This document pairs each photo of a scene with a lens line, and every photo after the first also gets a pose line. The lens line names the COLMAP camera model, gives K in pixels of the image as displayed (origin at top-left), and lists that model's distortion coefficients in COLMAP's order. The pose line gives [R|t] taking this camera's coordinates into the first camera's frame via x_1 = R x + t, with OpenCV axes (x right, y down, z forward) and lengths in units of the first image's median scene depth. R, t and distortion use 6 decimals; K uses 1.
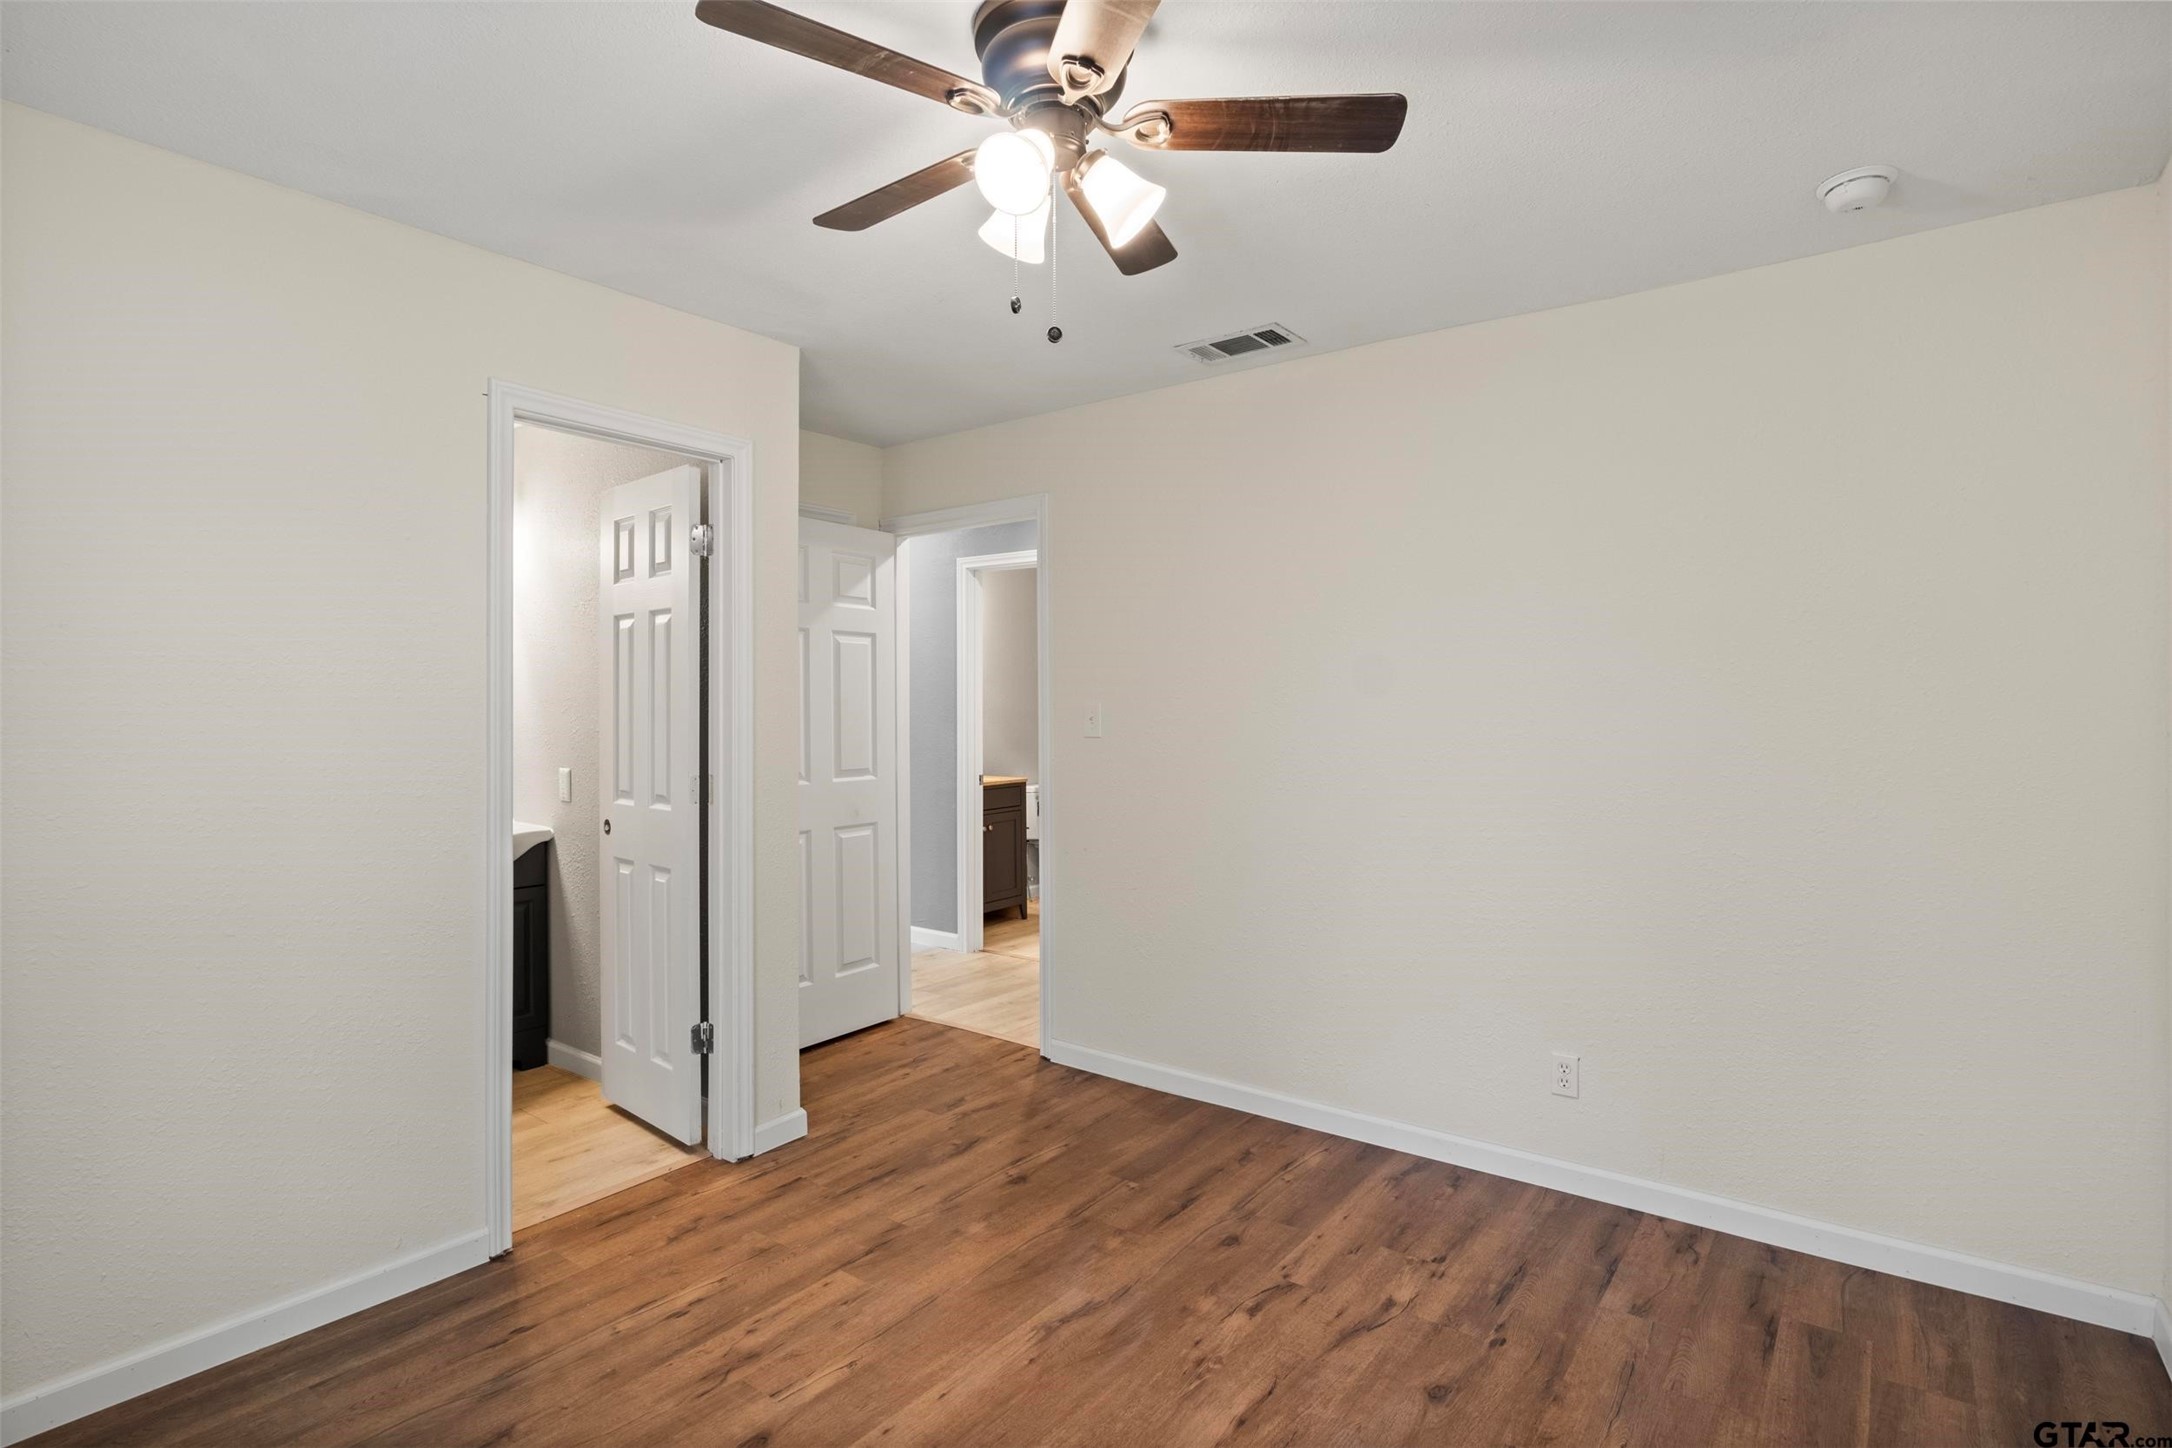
lens RADIAL K [[1076.2, 0, 1091.0], [0, 1076.2, 712.8], [0, 0, 1]] dist [-0.005983, -0.001750]
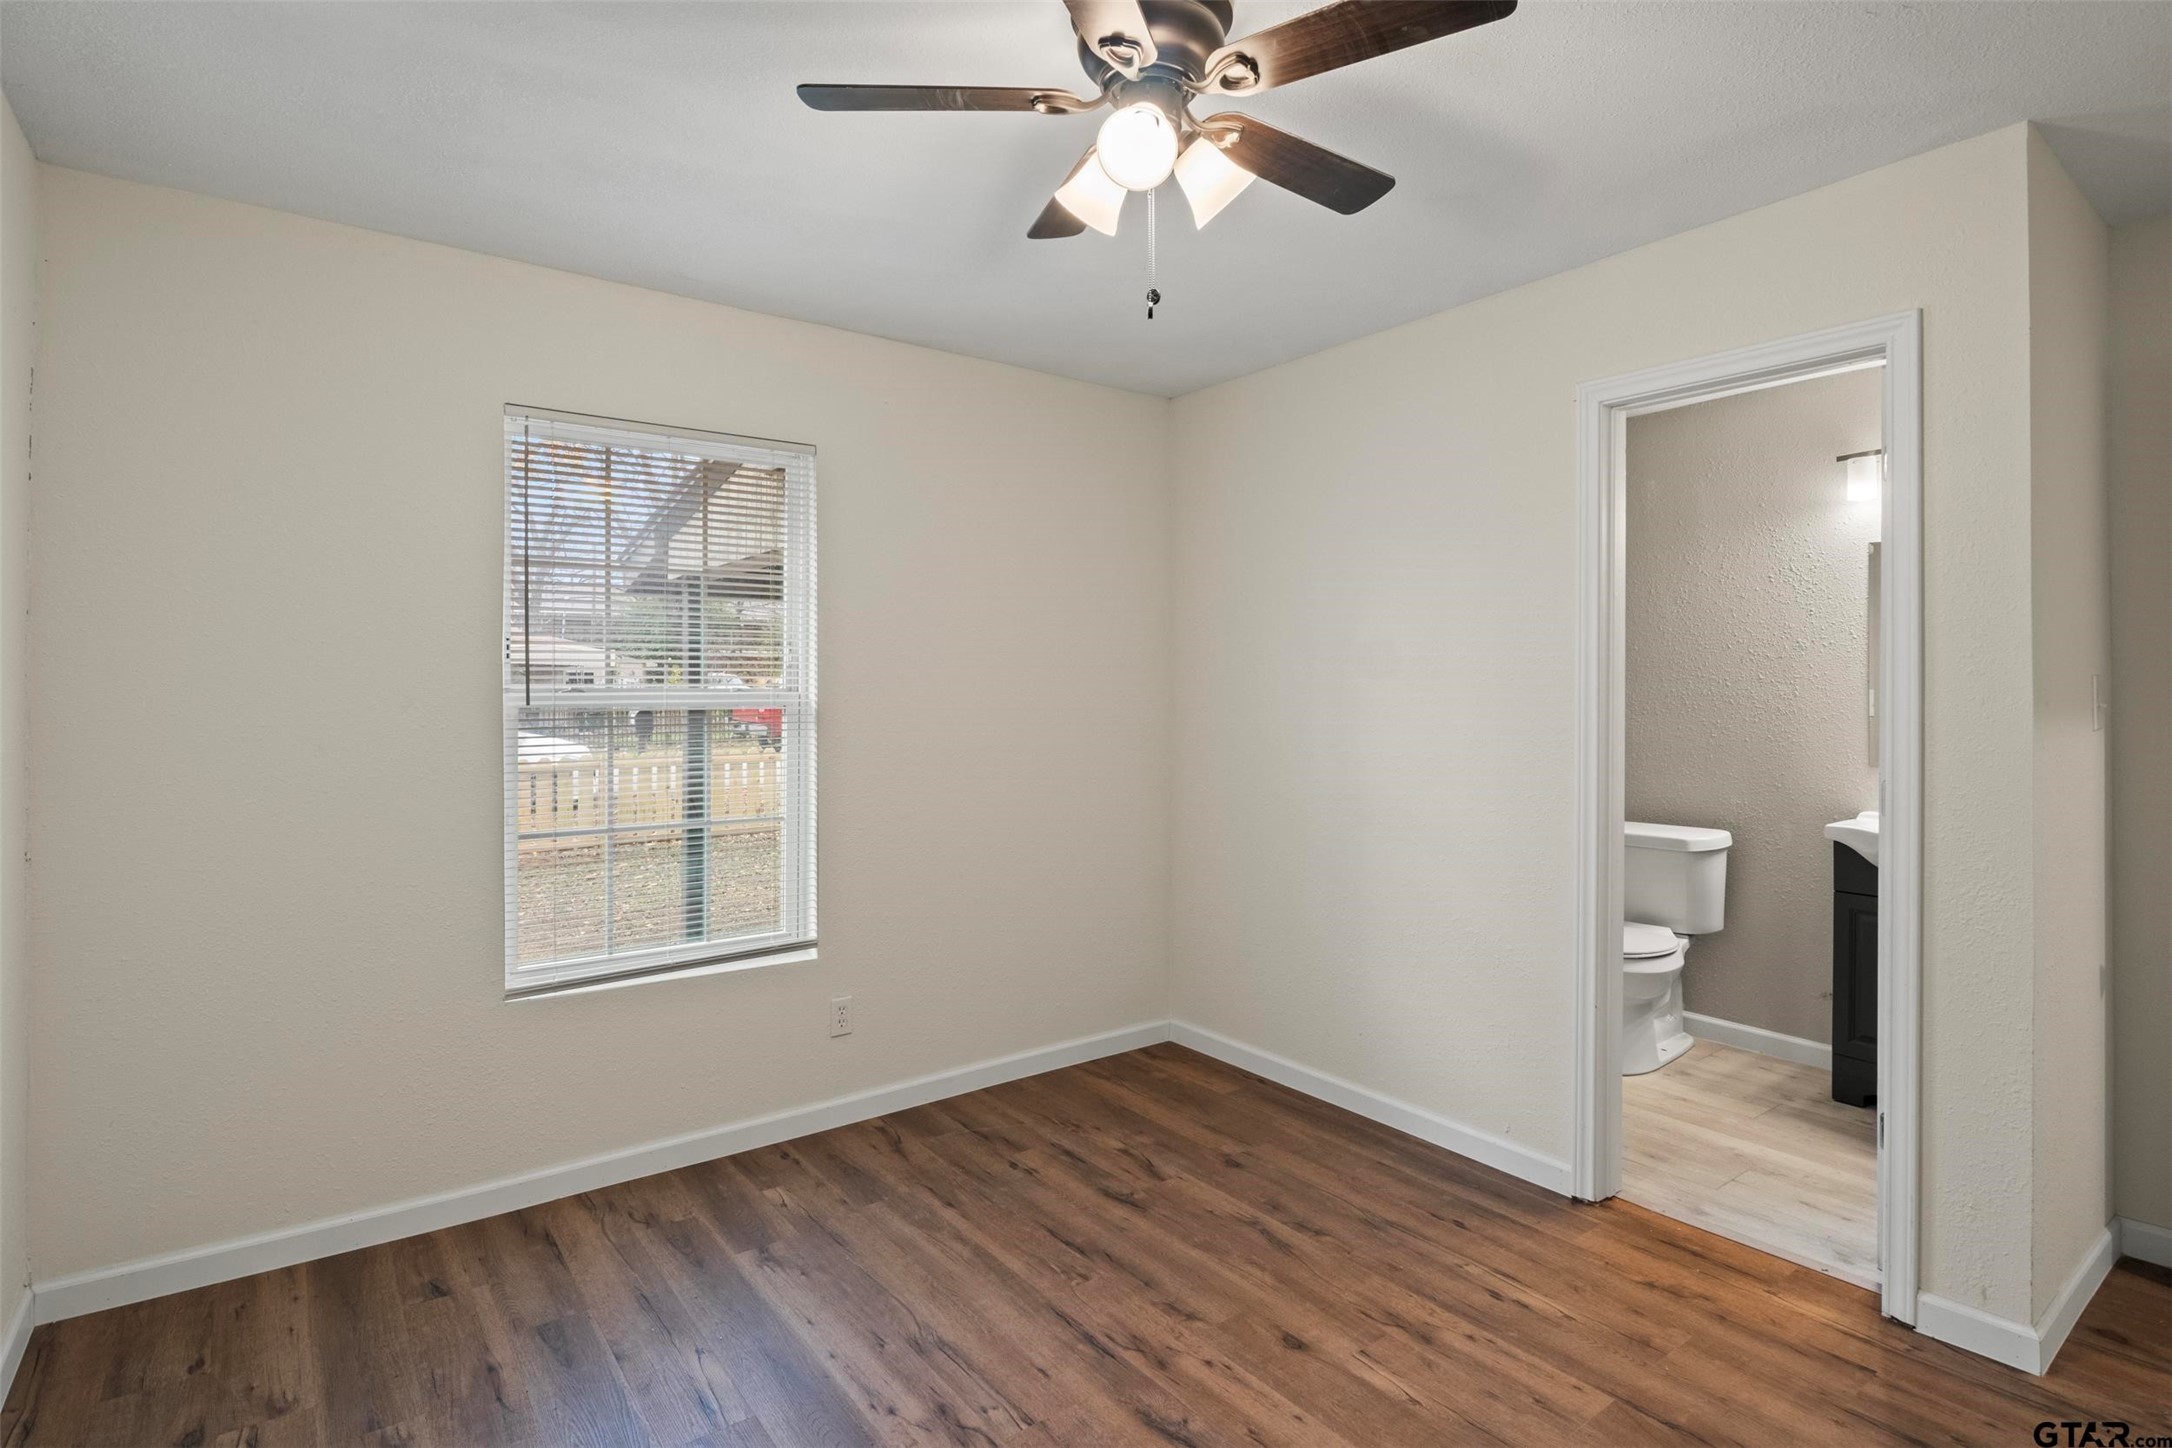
lens RADIAL K [[1076.2, 0, 1079.5], [0, 1076.2, 710.0], [0, 0, 1]] dist [-0.005983, -0.001750]
pose [[-0.294747, 0.014973, -0.955458, 0.707313], [0.000013, 0.999877, 0.015665, -0.002054], [0.955575, 0.004605, -0.294711, 0.957923]]
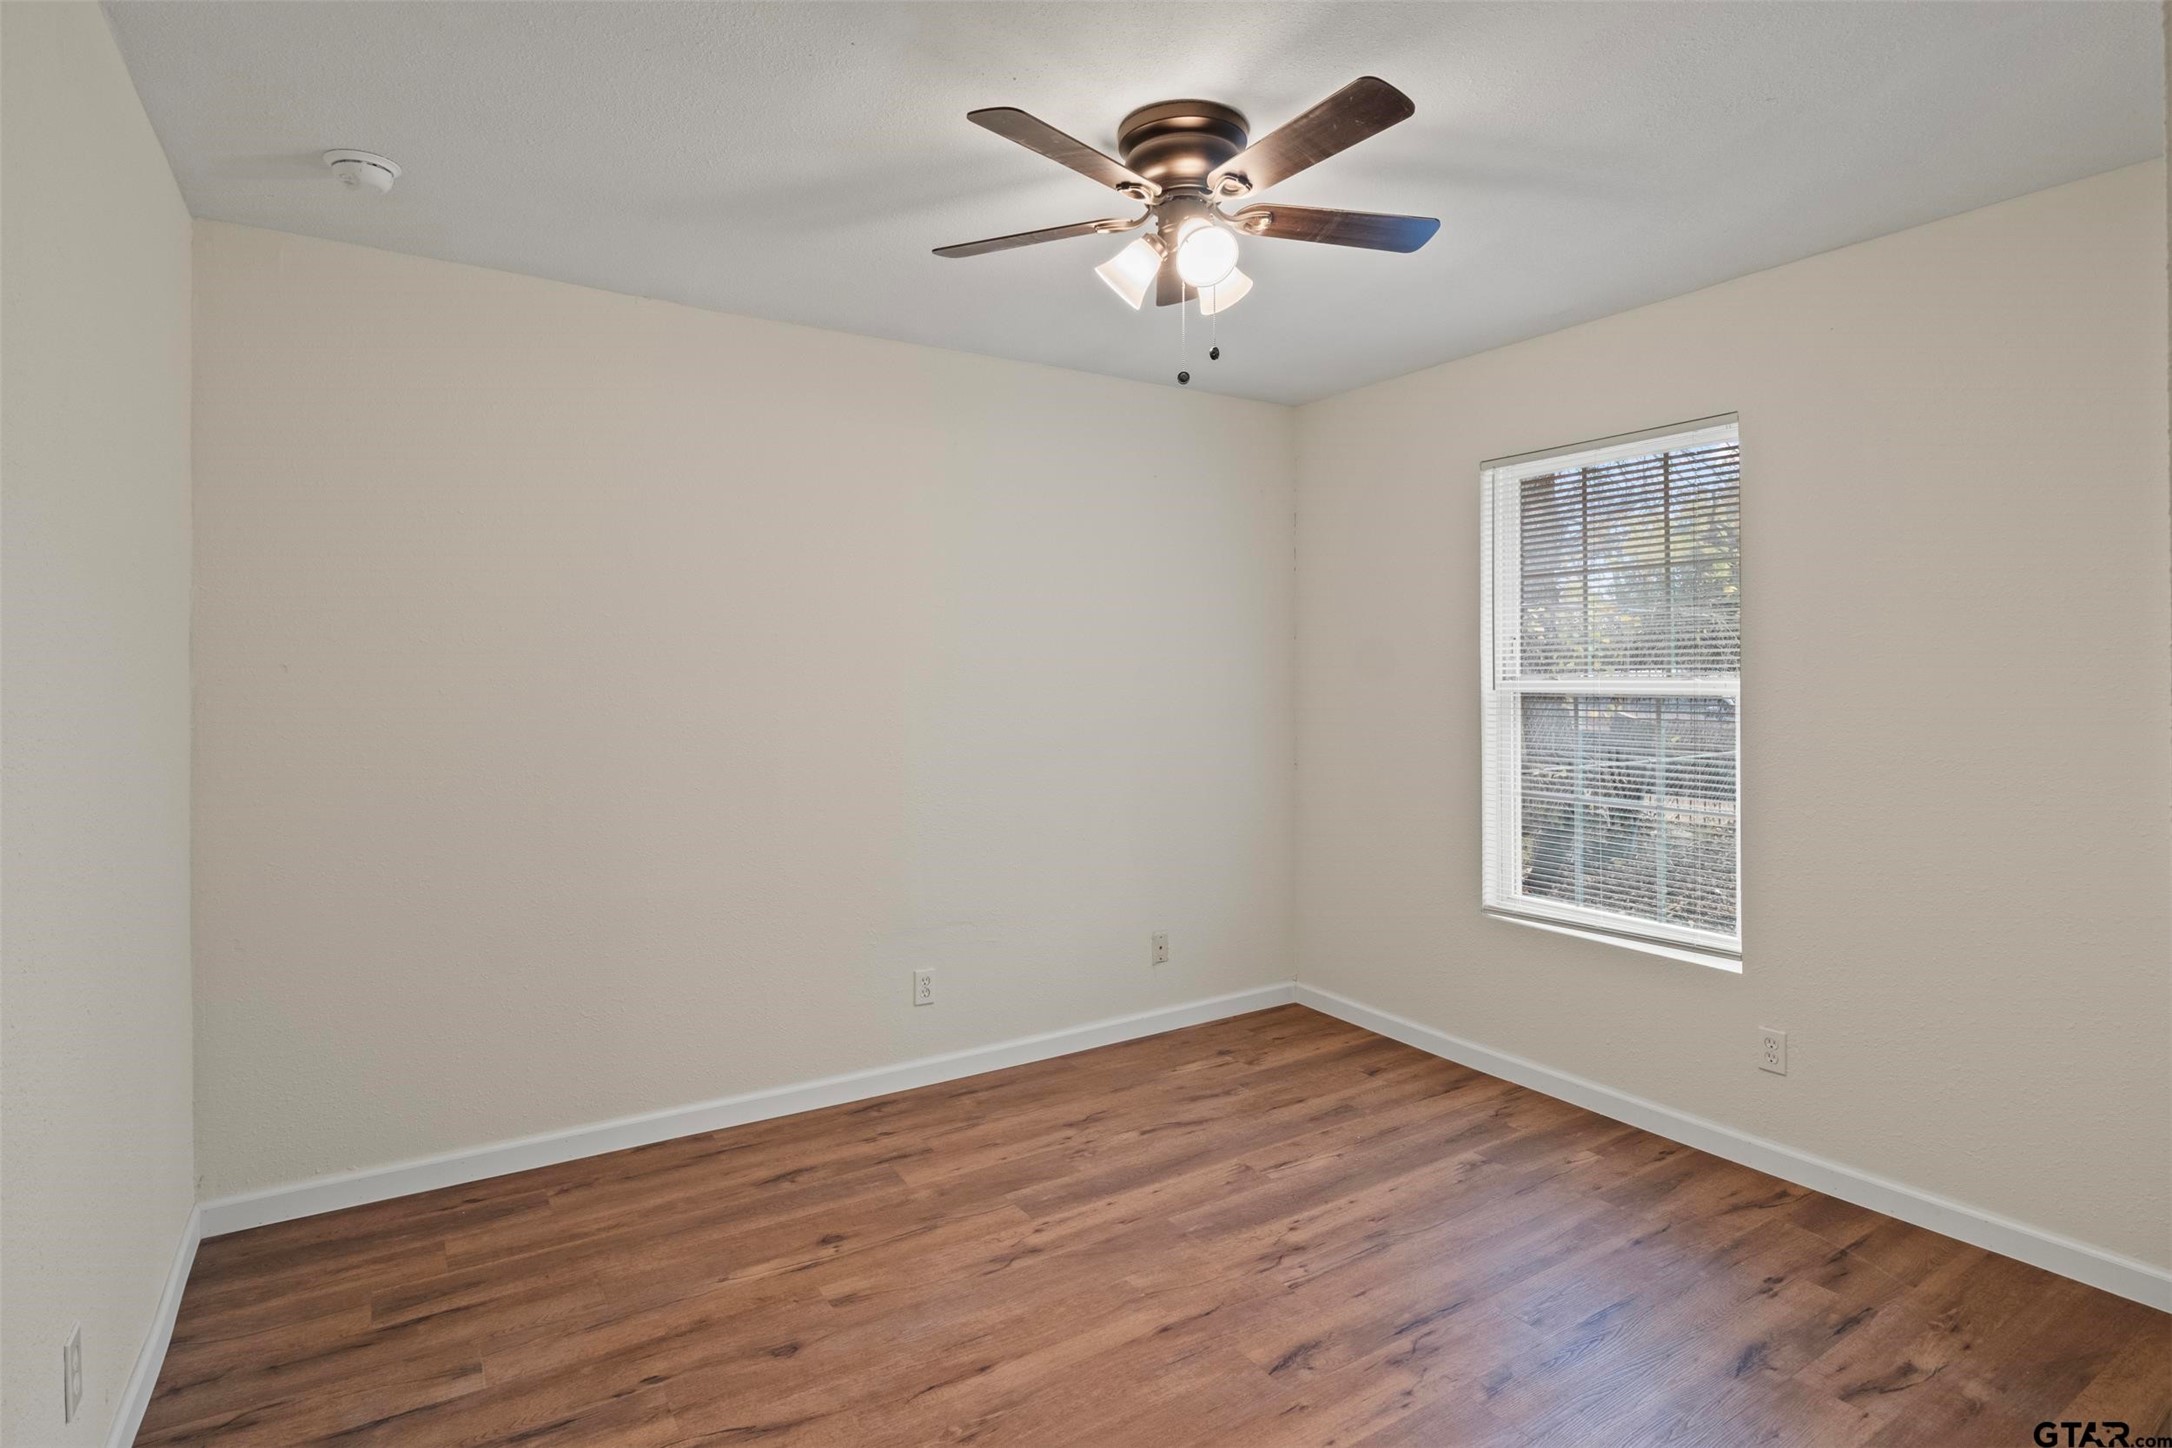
lens RADIAL K [[1076.2, 0, 1088.5], [0, 1076.2, 713.2], [0, 0, 1]] dist [-0.005983, -0.001750]
pose [[-0.936243, -0.012813, 0.351121, -0.277744], [-0.000498, 0.999382, 0.035144, -0.010652], [-0.351354, 0.032729, -0.935670, 1.702322]]
